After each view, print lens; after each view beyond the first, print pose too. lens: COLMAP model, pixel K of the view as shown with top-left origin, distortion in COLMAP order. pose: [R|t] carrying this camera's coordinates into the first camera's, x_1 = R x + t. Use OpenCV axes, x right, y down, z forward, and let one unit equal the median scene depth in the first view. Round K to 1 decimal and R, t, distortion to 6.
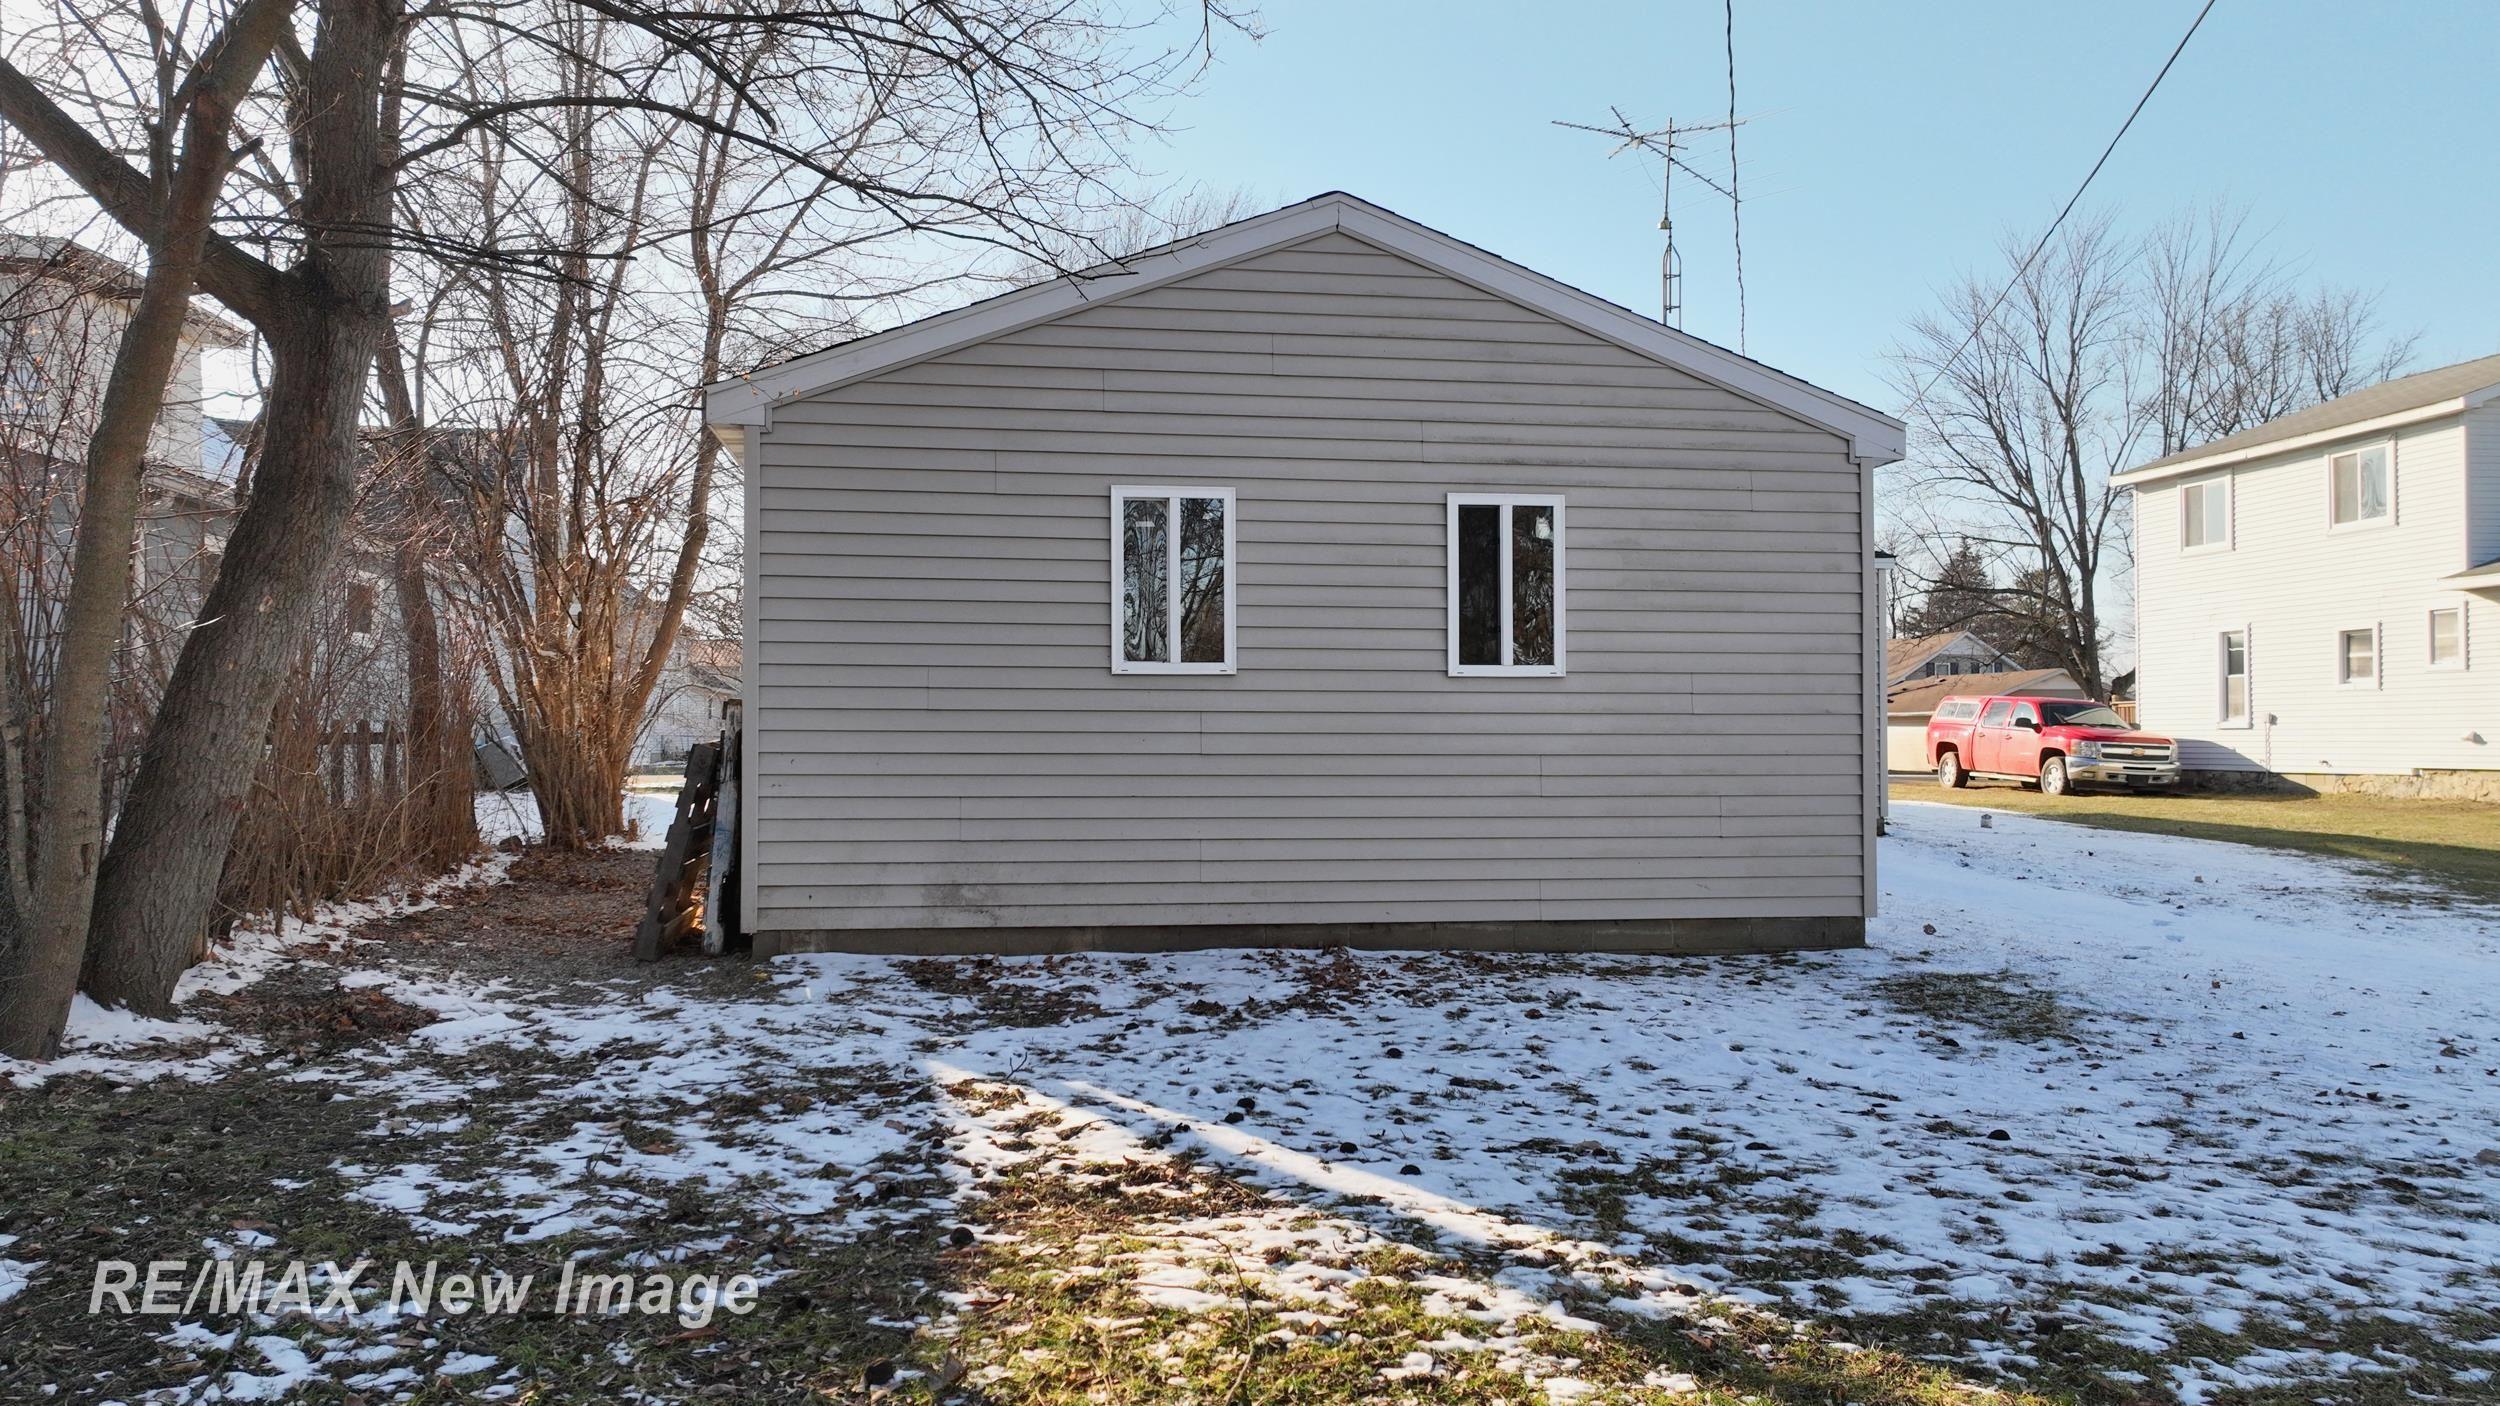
lens RADIAL K [[1754.9, 0, 1247.9], [0, 1754.9, 705.3], [0, 0, 1]] dist [0.006314, 0.002214]
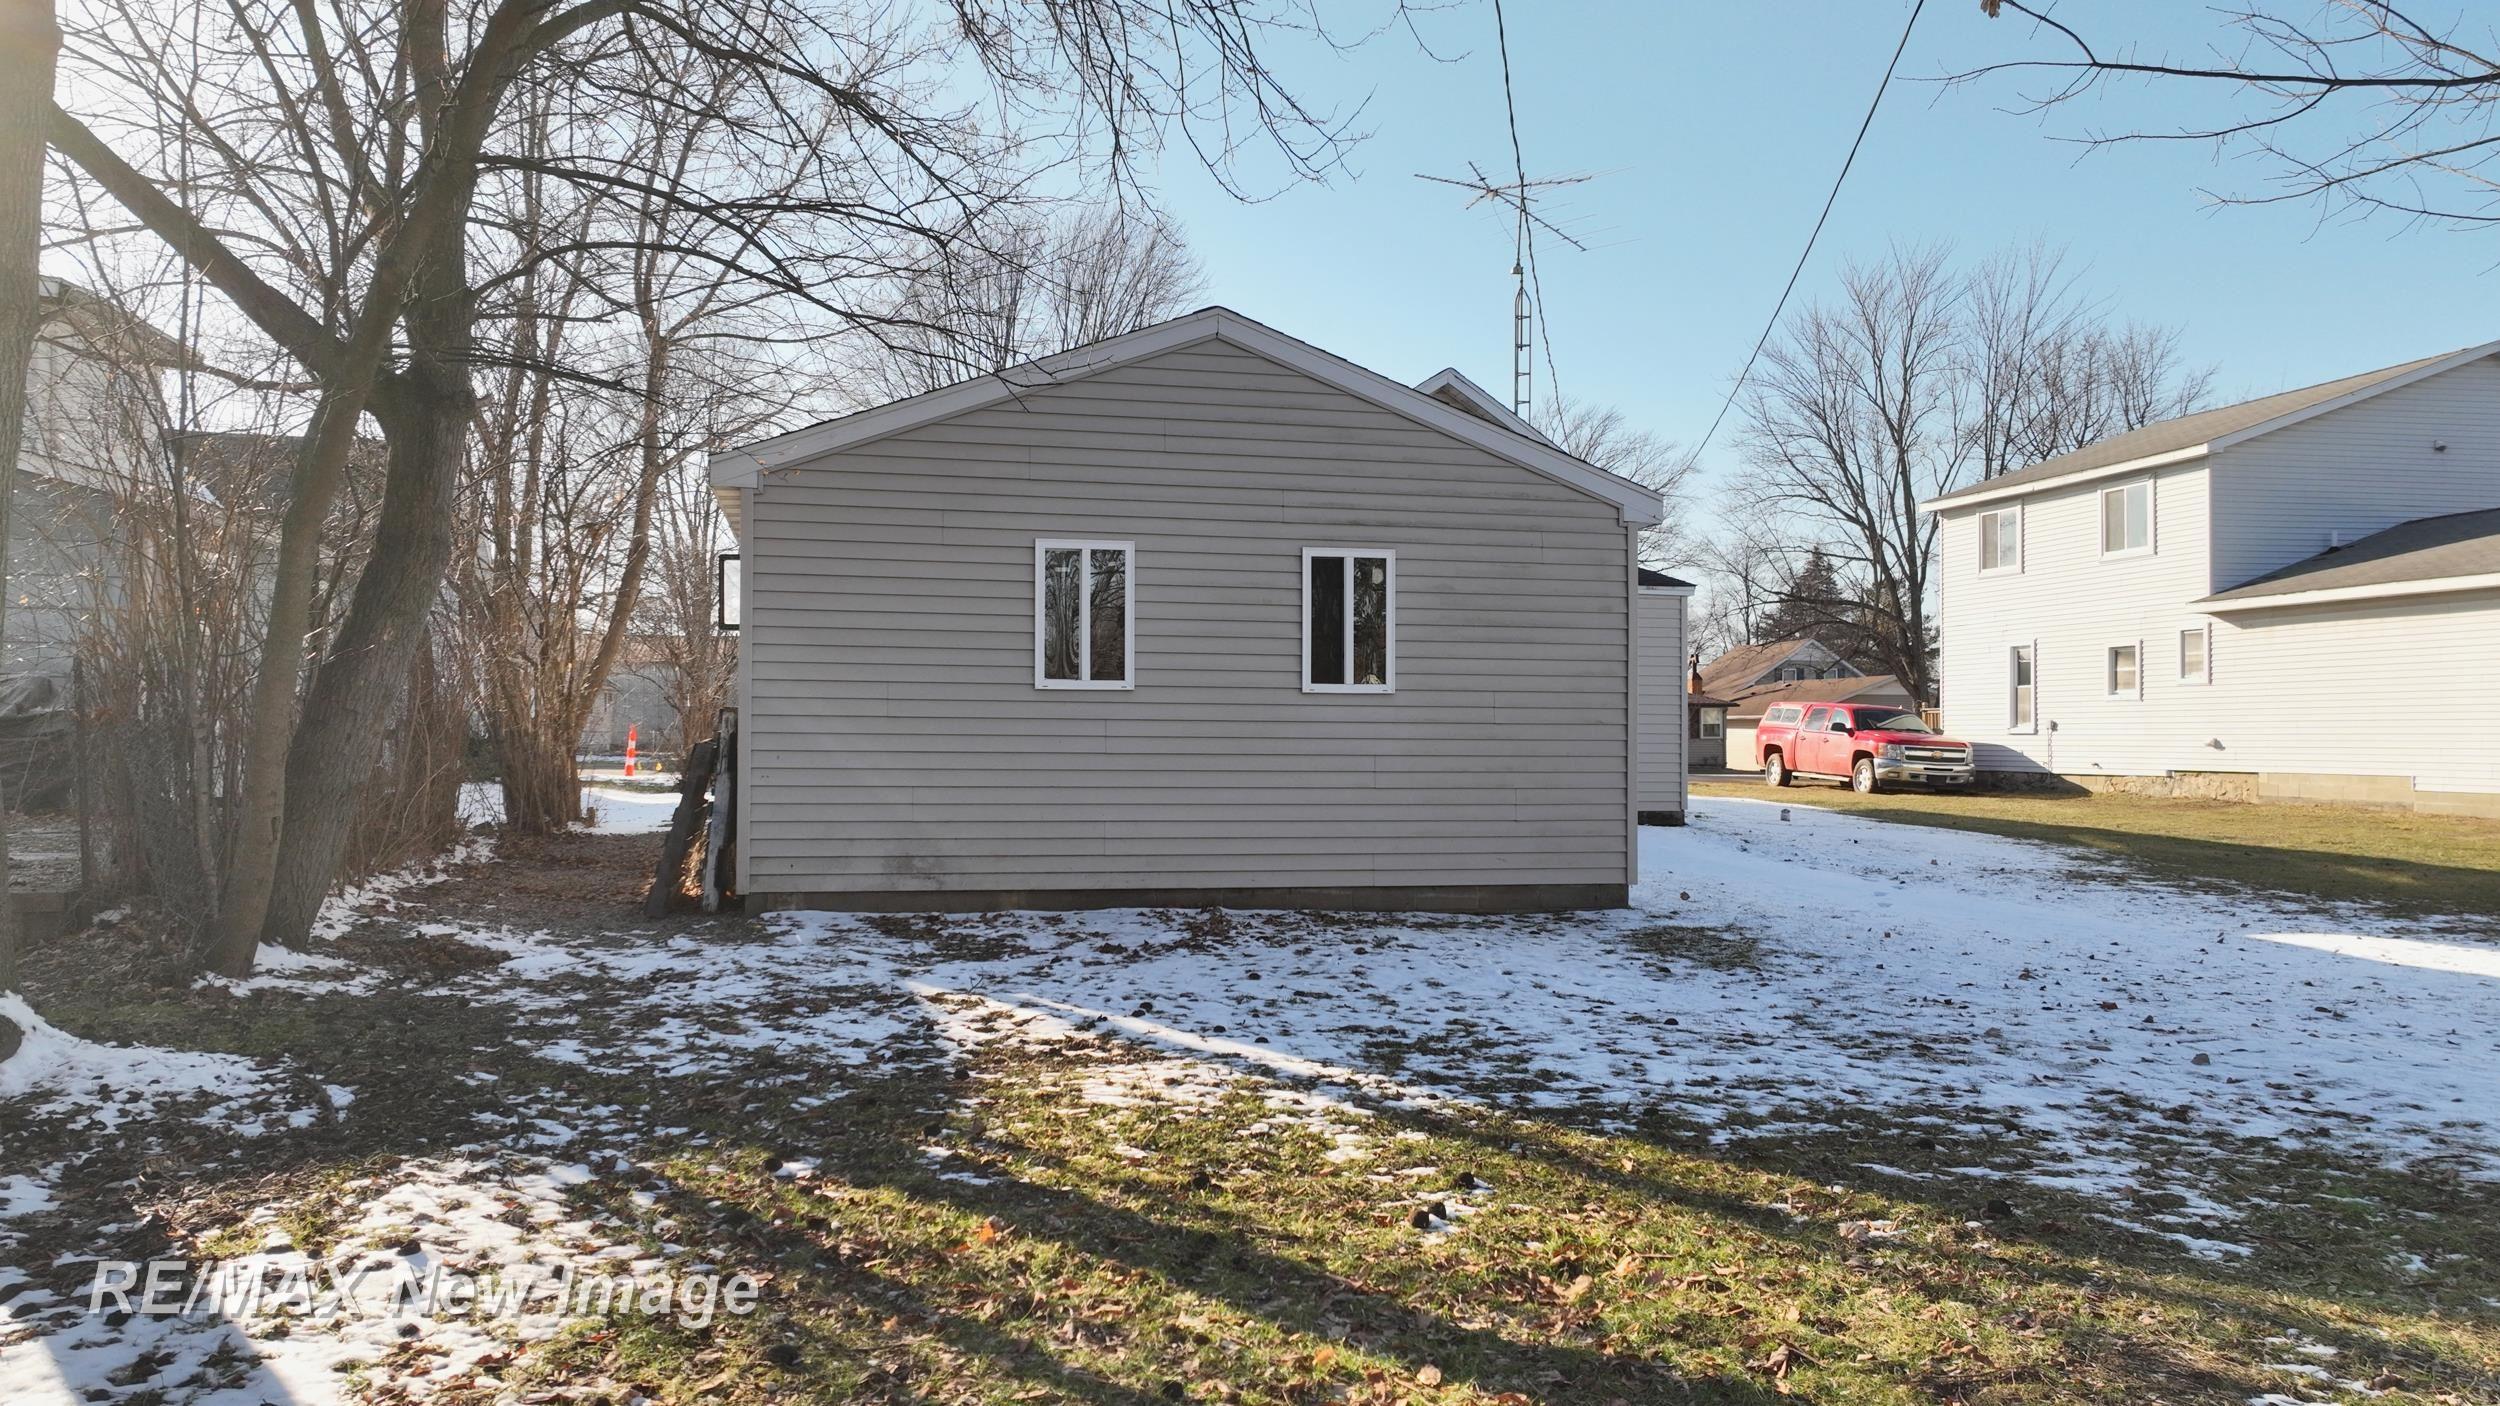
lens RADIAL K [[1754.9, 0, 1247.9], [0, 1754.9, 705.3], [0, 0, 1]] dist [0.006314, 0.002214]
pose [[0.997550, 0.007281, 0.069575, -0.013337], [-0.007374, 0.999972, 0.001073, -0.008990], [-0.069565, -0.001583, 0.997576, -0.272263]]
